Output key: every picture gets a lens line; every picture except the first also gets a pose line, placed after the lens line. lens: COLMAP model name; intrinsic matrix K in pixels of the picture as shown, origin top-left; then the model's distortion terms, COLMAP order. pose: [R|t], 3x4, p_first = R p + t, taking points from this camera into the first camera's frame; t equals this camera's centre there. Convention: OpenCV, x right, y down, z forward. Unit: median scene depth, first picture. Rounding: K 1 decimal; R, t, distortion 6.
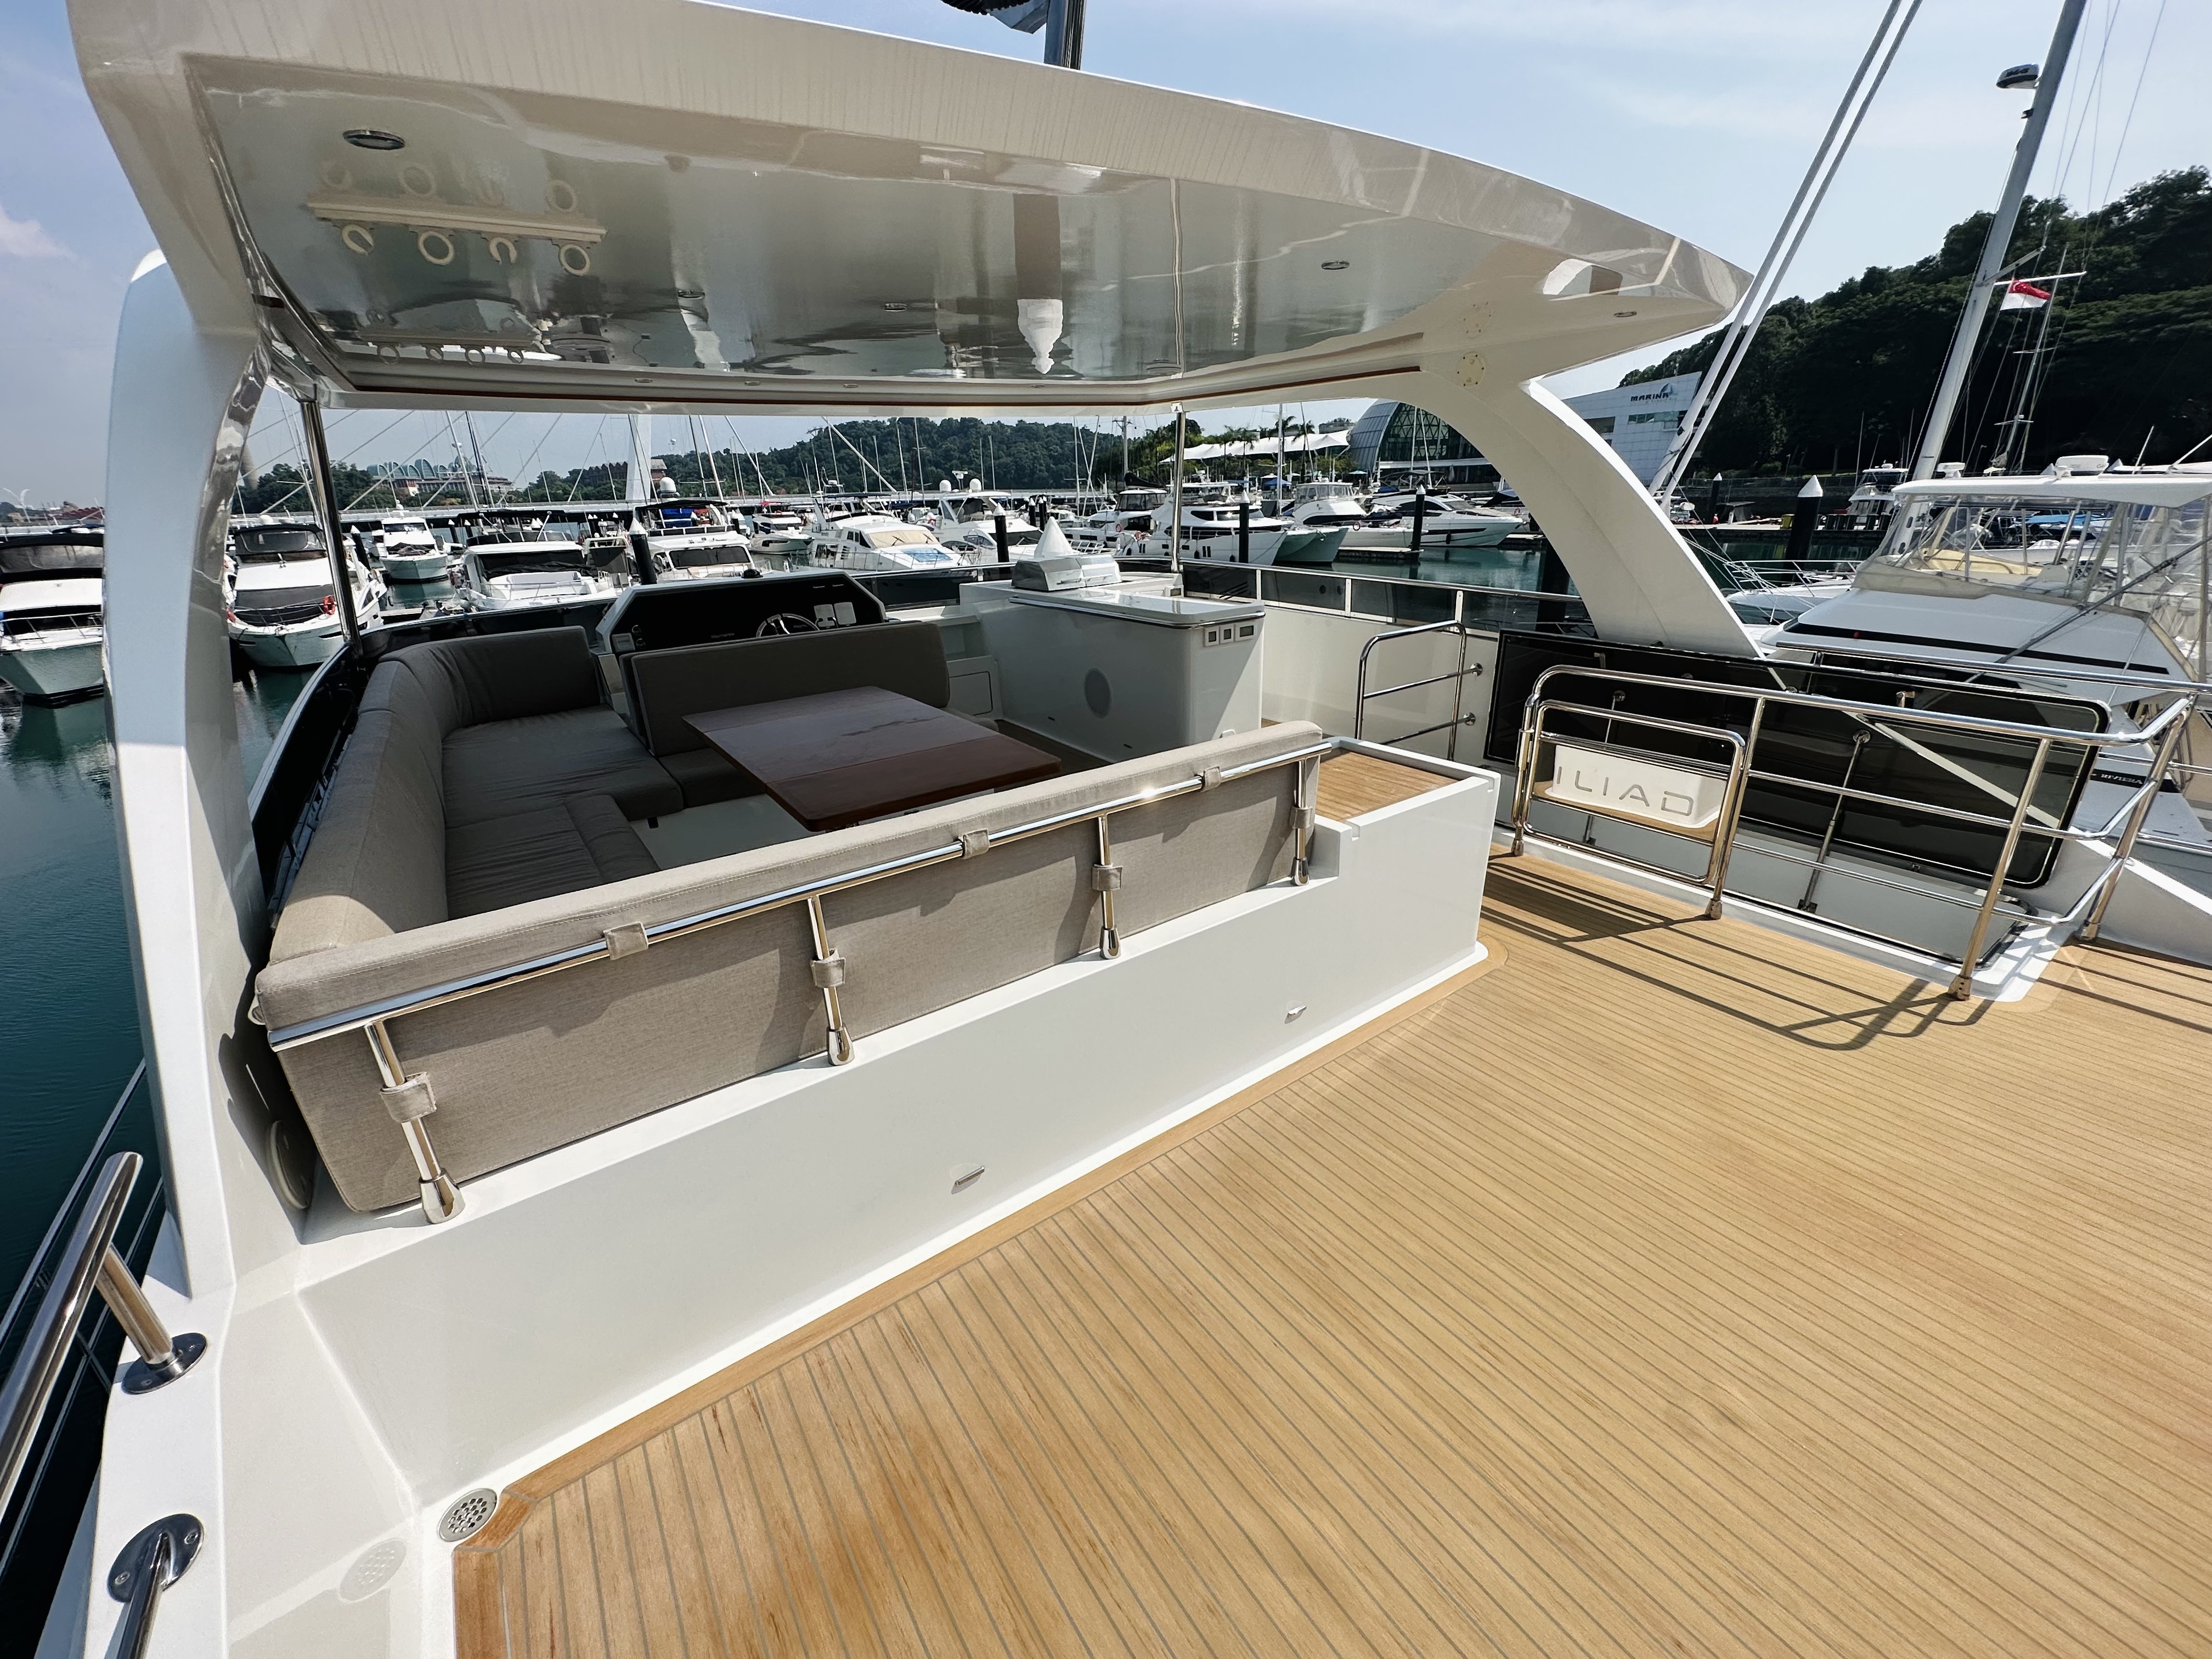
lens RADIAL K [[889.5, 0, 1110.6], [0, 889.5, 837.6], [0, 0, 1]] dist [-0.005096, 0.001071]
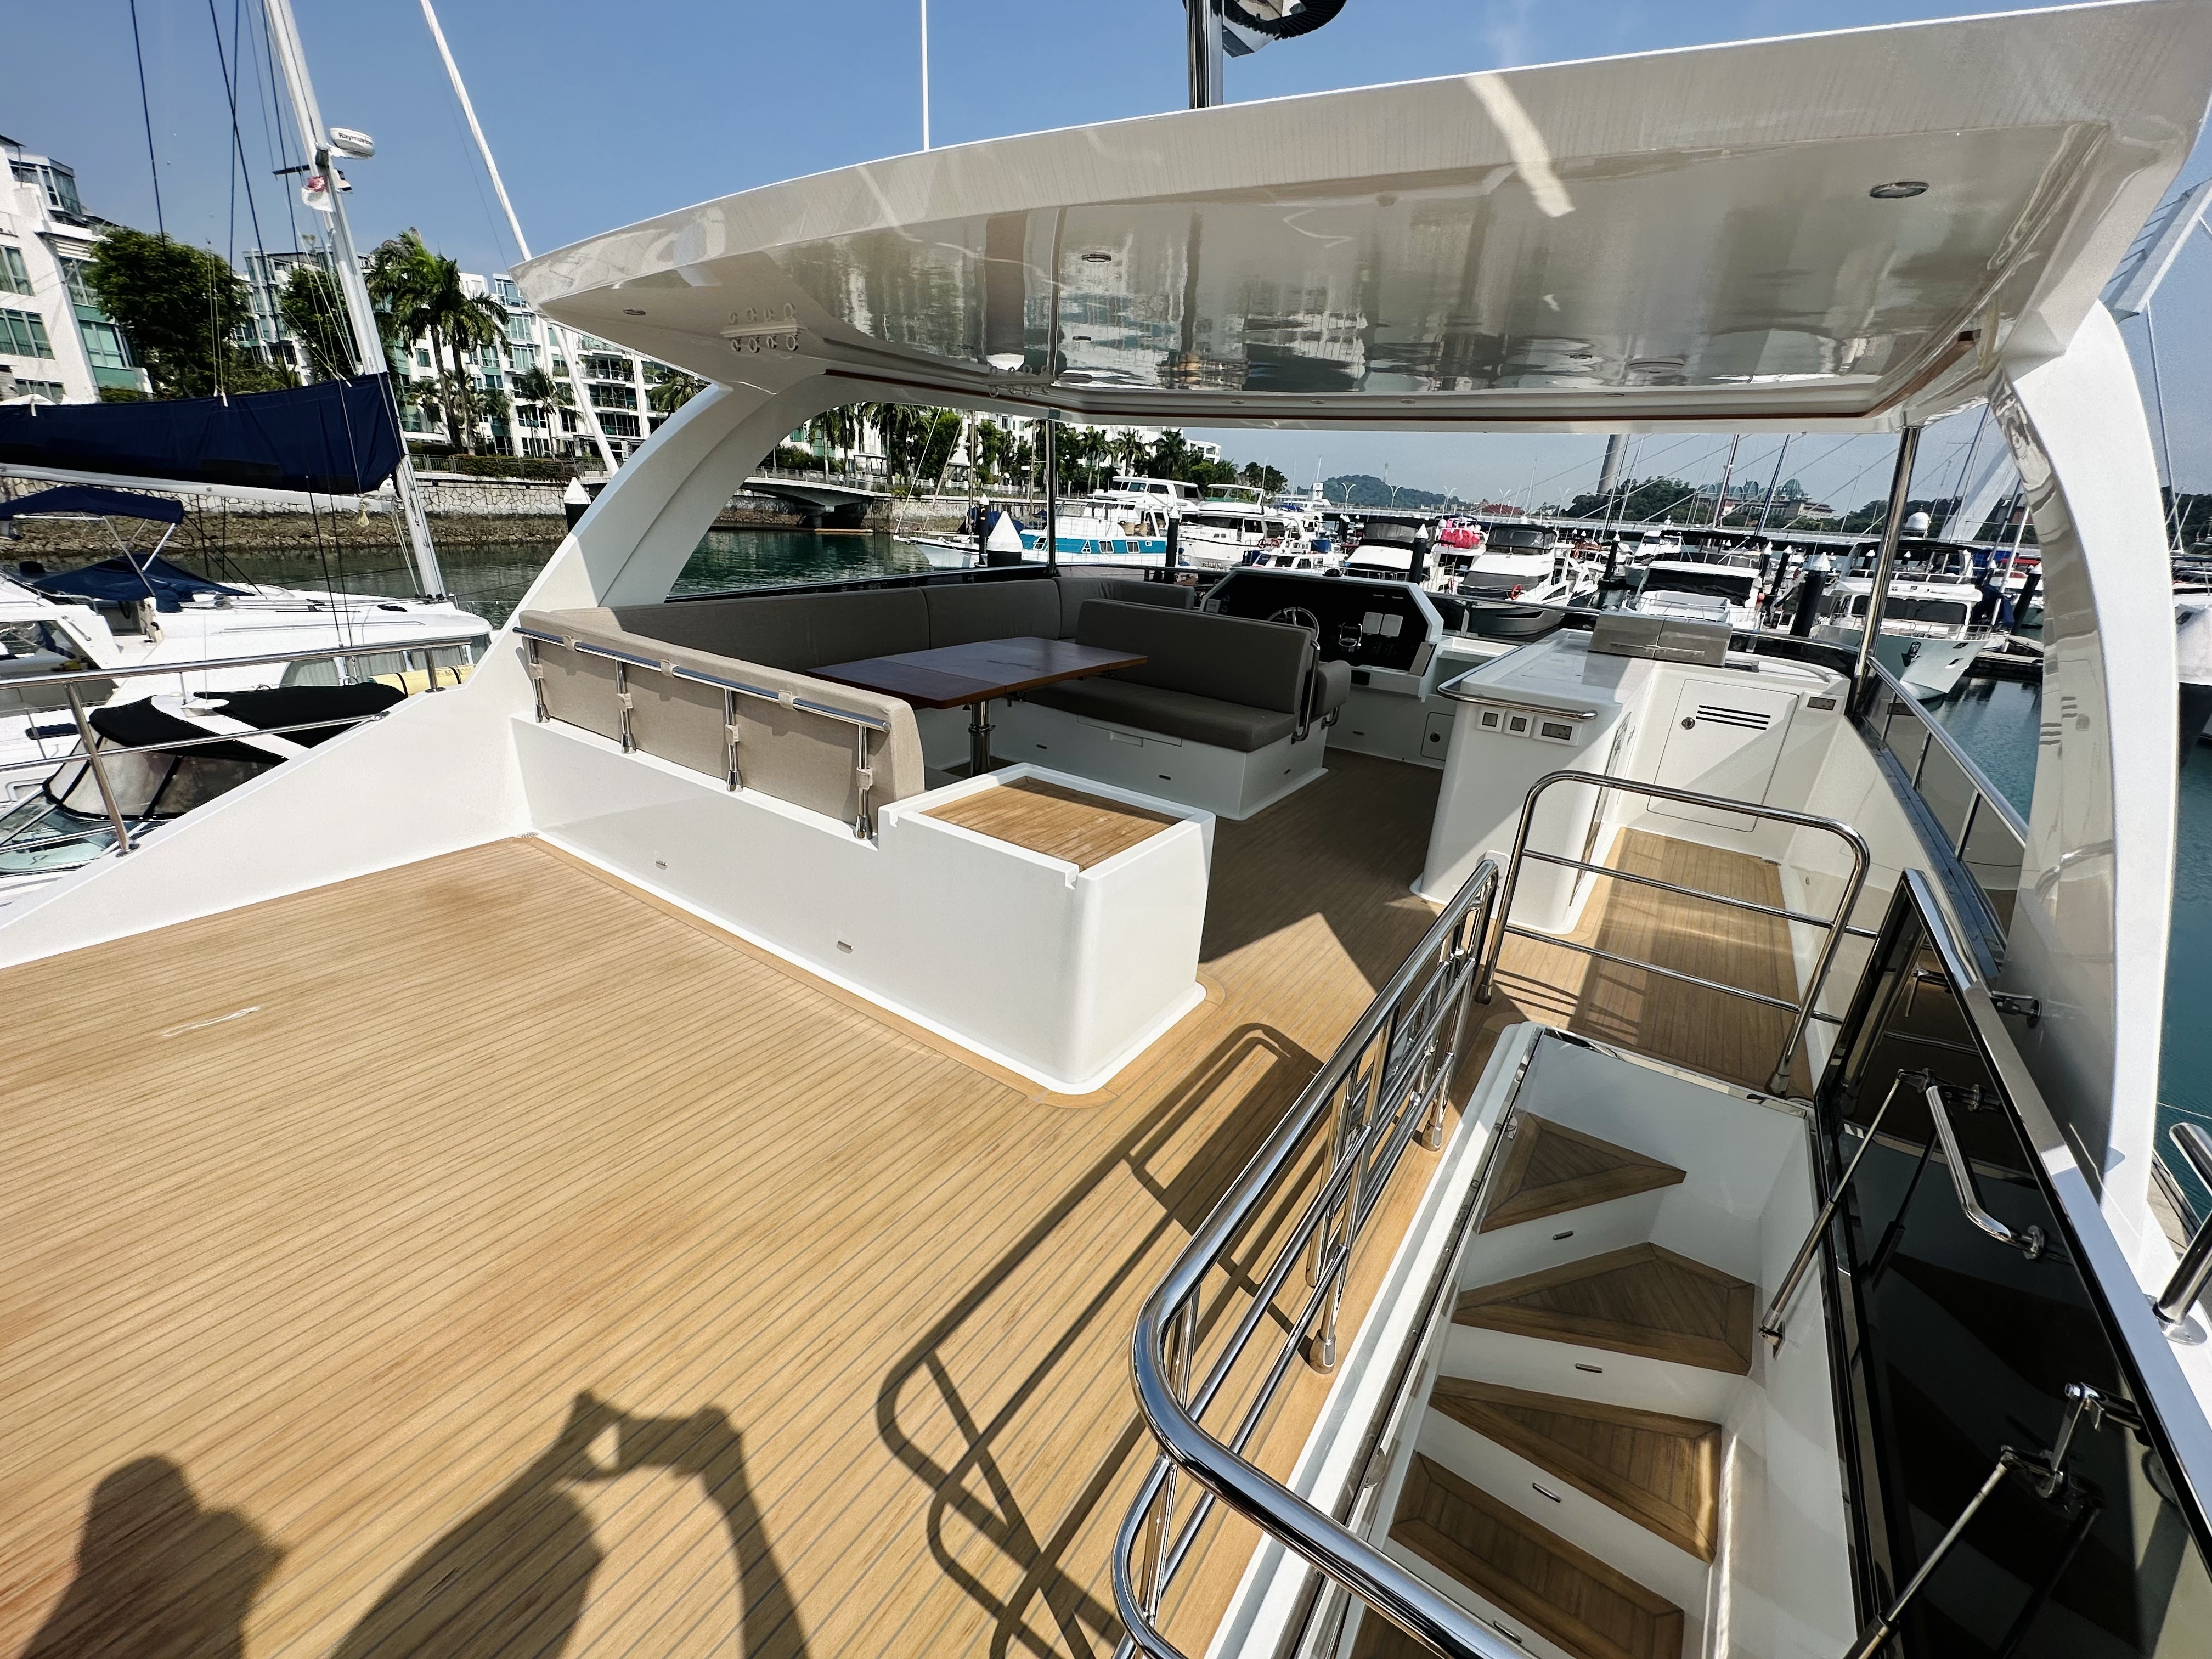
lens RADIAL K [[889.5, 0, 1093.8], [0, 889.5, 836.7], [0, 0, 1]] dist [-0.005096, 0.001071]
pose [[0.330856, 0.389831, -0.859399, 1.131199], [-0.409112, 0.879910, 0.241633, -0.301099], [0.850389, 0.271645, 0.450608, 0.662702]]
